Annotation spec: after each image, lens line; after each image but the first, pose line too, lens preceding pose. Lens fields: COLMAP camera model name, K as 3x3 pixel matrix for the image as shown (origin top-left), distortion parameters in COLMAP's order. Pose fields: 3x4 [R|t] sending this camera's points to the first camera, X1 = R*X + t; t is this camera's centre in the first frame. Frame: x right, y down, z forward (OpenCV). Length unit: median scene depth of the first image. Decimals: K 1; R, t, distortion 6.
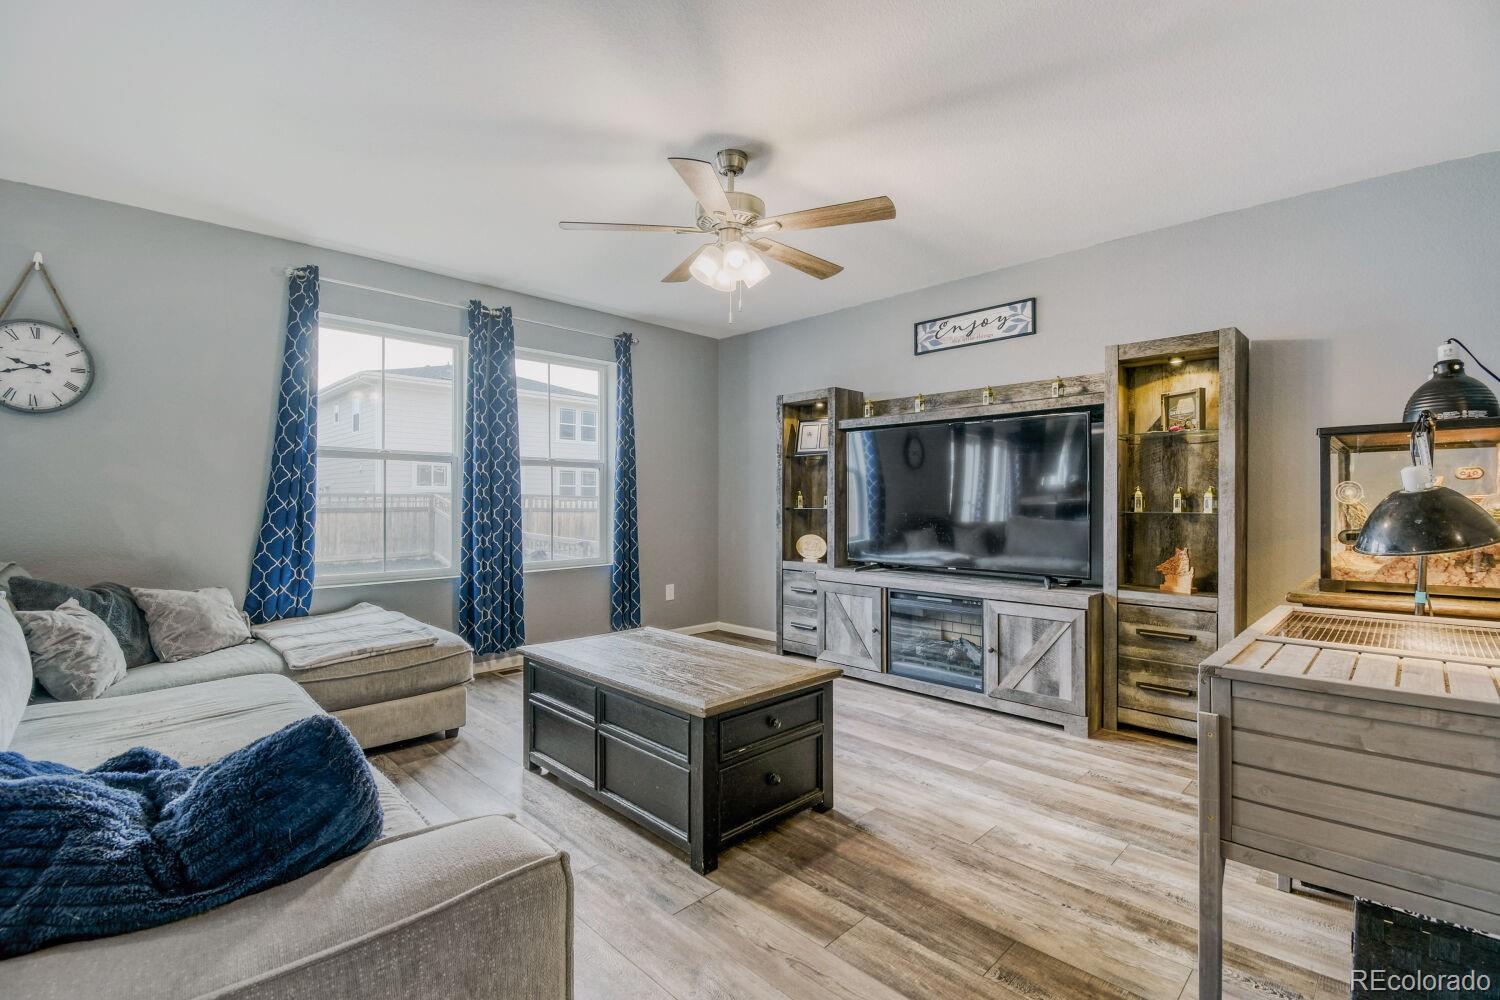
lens RADIAL K [[676.4, 0, 739.0], [0, 676.4, 497.4], [0, 0, 1]] dist [0.022731, -0.011520]
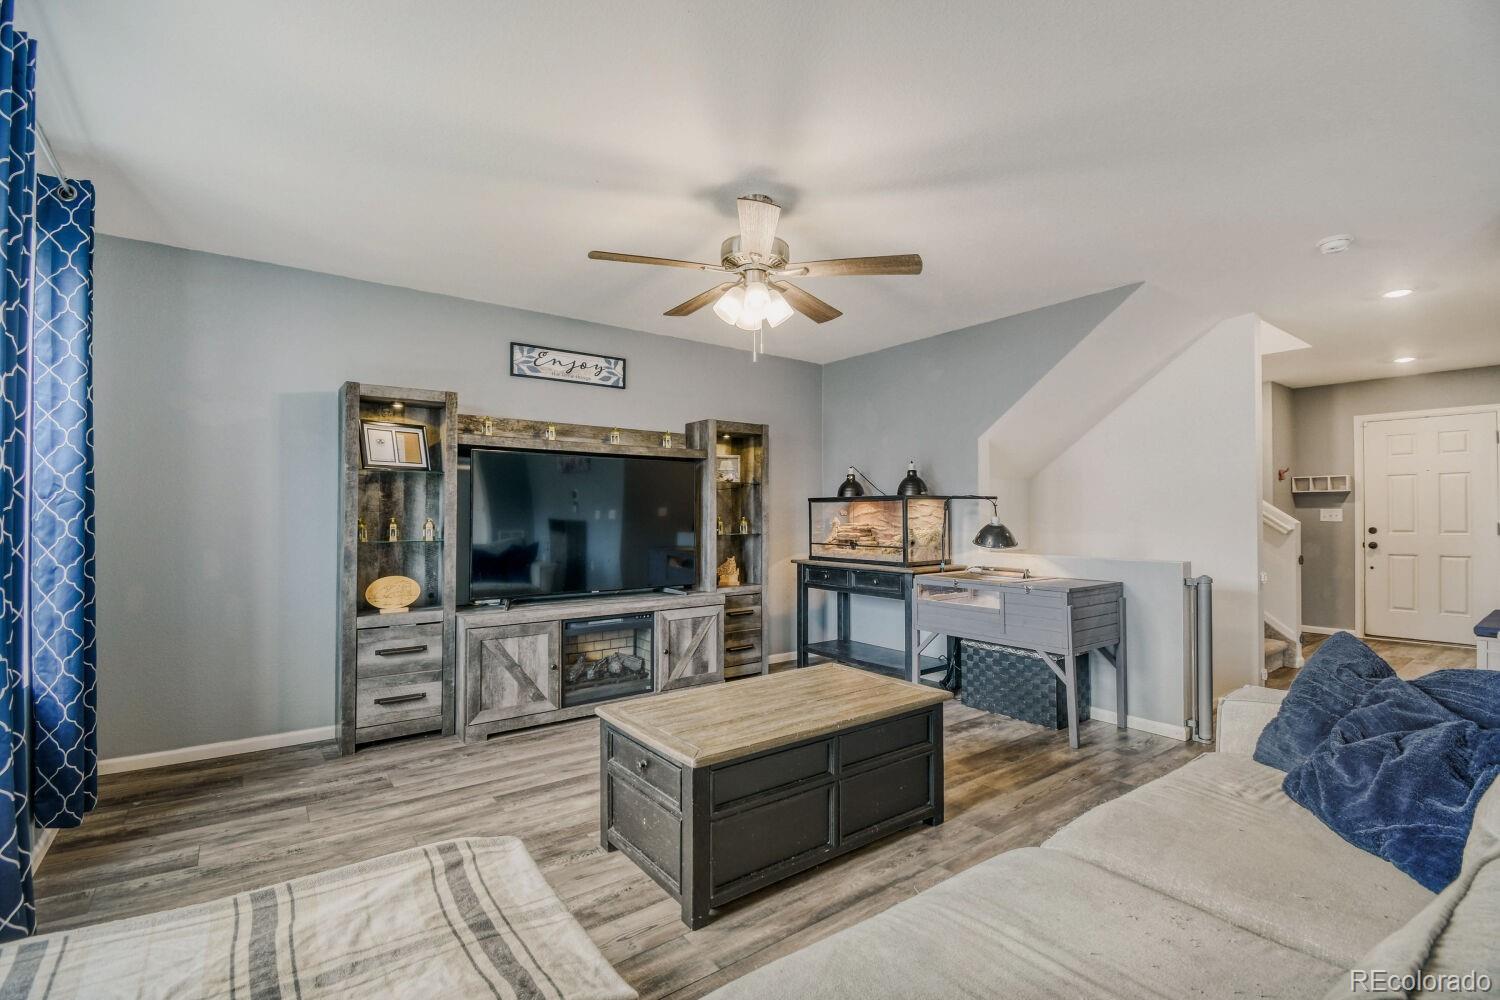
lens RADIAL K [[676.4, 0, 757.7], [0, 676.4, 502.6], [0, 0, 1]] dist [0.022731, -0.011520]
pose [[0.124850, 0.019200, 0.991990, -0.708317], [-0.001937, 0.999816, -0.019108, -0.015825], [-0.992174, 0.000464, 0.124864, 0.600985]]
